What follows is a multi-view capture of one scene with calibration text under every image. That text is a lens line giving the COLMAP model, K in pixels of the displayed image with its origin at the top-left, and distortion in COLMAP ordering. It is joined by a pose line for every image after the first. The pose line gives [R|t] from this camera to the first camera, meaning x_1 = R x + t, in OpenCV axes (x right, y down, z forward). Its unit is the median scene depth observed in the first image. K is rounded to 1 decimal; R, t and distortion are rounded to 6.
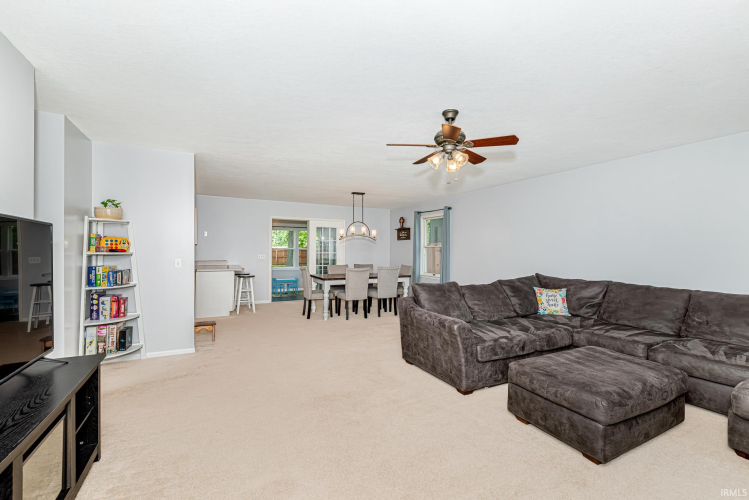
lens RADIAL K [[316.4, 0, 374.5], [0, 316.4, 250.0], [0, 0, 1]] dist [0.000730, -0.003187]
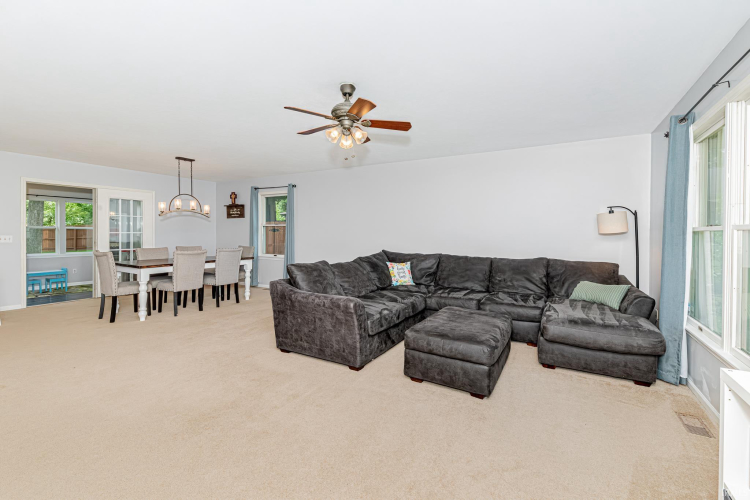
lens RADIAL K [[320.3, 0, 376.0], [0, 320.3, 233.6], [0, 0, 1]] dist [-0.000601, -0.000090]
pose [[0.843023, -0.004926, 0.537855, -0.169308], [-0.000720, 0.999947, 0.010286, 0.006761], [-0.537877, -0.009059, 0.842975, 0.086359]]
